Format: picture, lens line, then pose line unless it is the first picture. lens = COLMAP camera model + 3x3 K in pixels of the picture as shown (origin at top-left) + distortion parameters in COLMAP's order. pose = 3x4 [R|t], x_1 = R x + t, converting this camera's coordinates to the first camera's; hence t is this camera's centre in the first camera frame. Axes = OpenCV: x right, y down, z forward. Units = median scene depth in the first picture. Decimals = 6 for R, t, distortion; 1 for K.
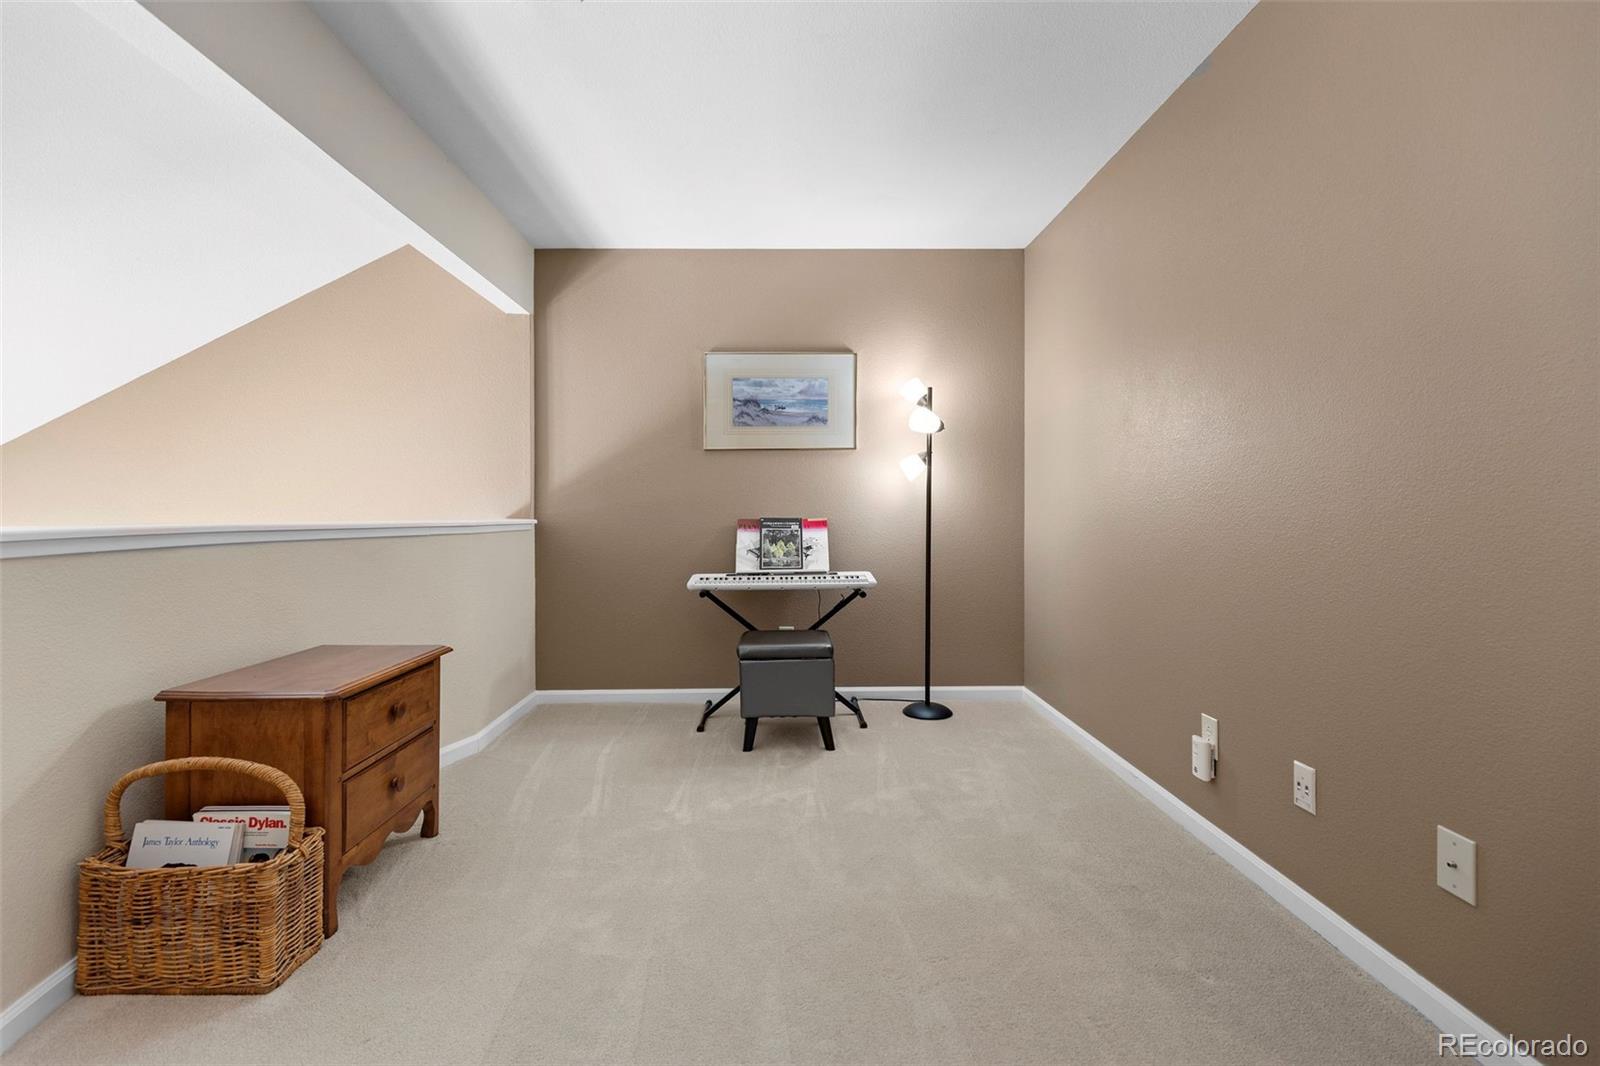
lens RADIAL K [[733.8, 0, 795.0], [0, 733.8, 512.5], [0, 0, 1]] dist [0.010407, -0.000873]
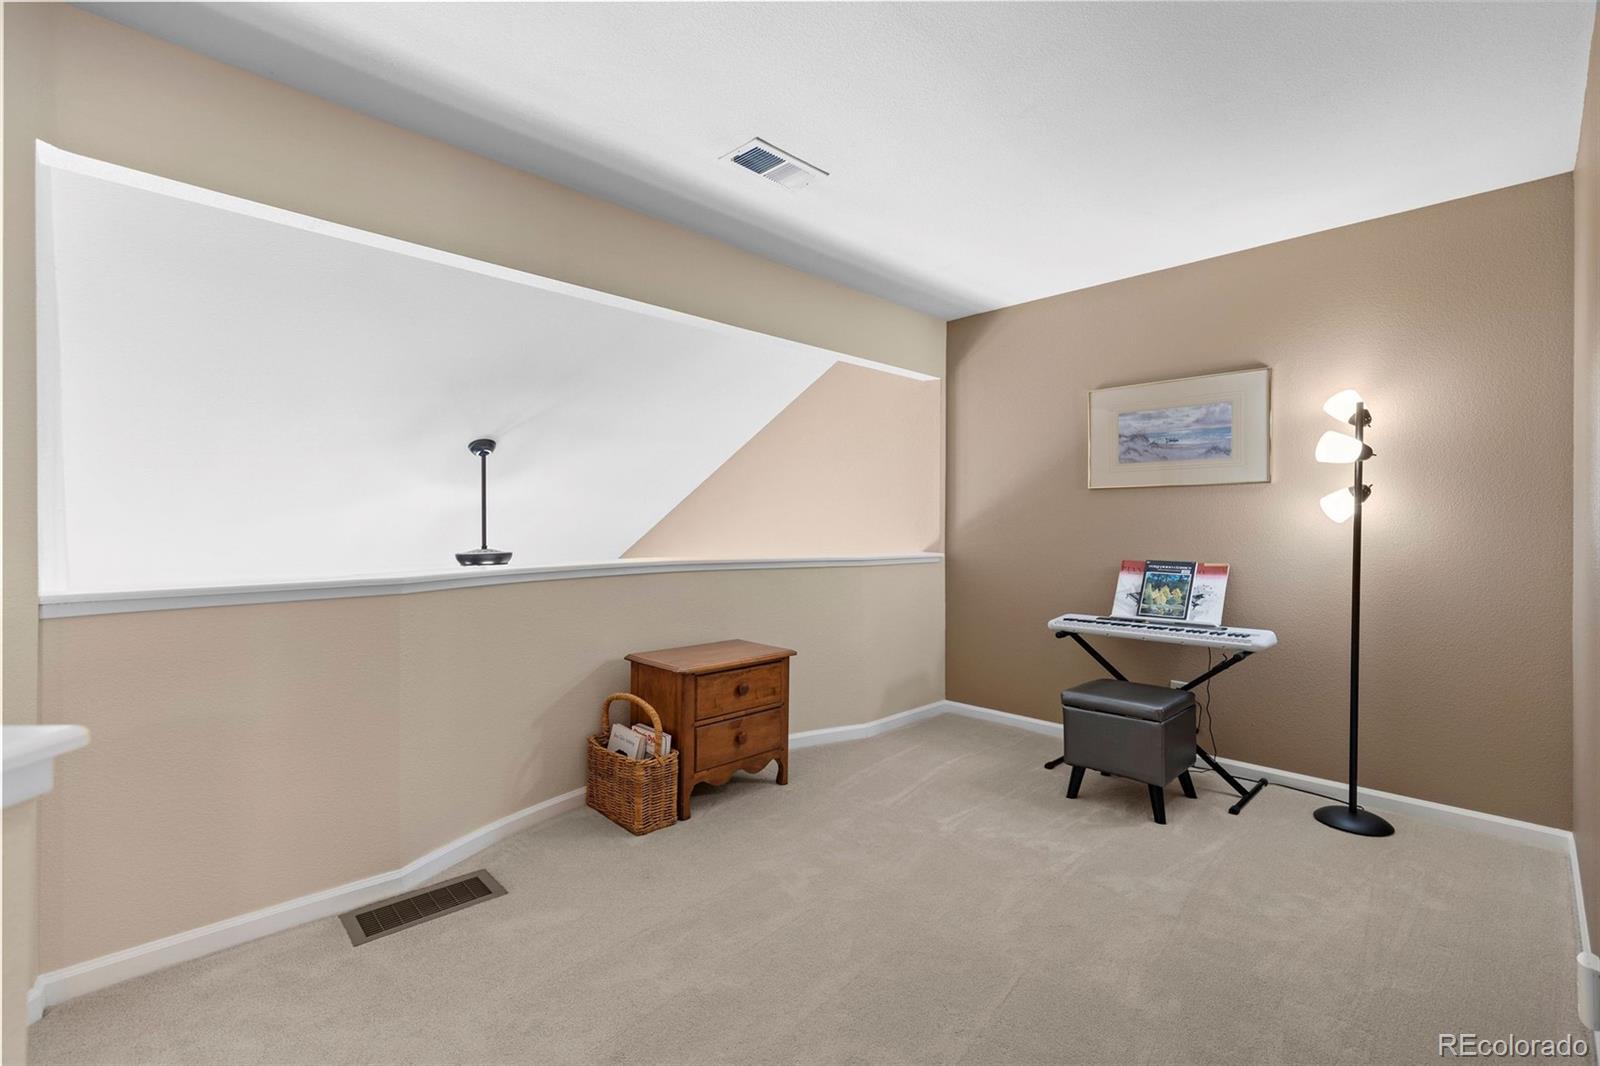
lens RADIAL K [[721.9, 0, 795.8], [0, 721.9, 521.9], [0, 0, 1]] dist [0.008605, -0.000700]
pose [[0.680987, 0.003590, -0.732287, 0.333391], [-0.006751, 0.999976, -0.001376, -0.038221], [0.732265, 0.005881, 0.680995, 0.046118]]
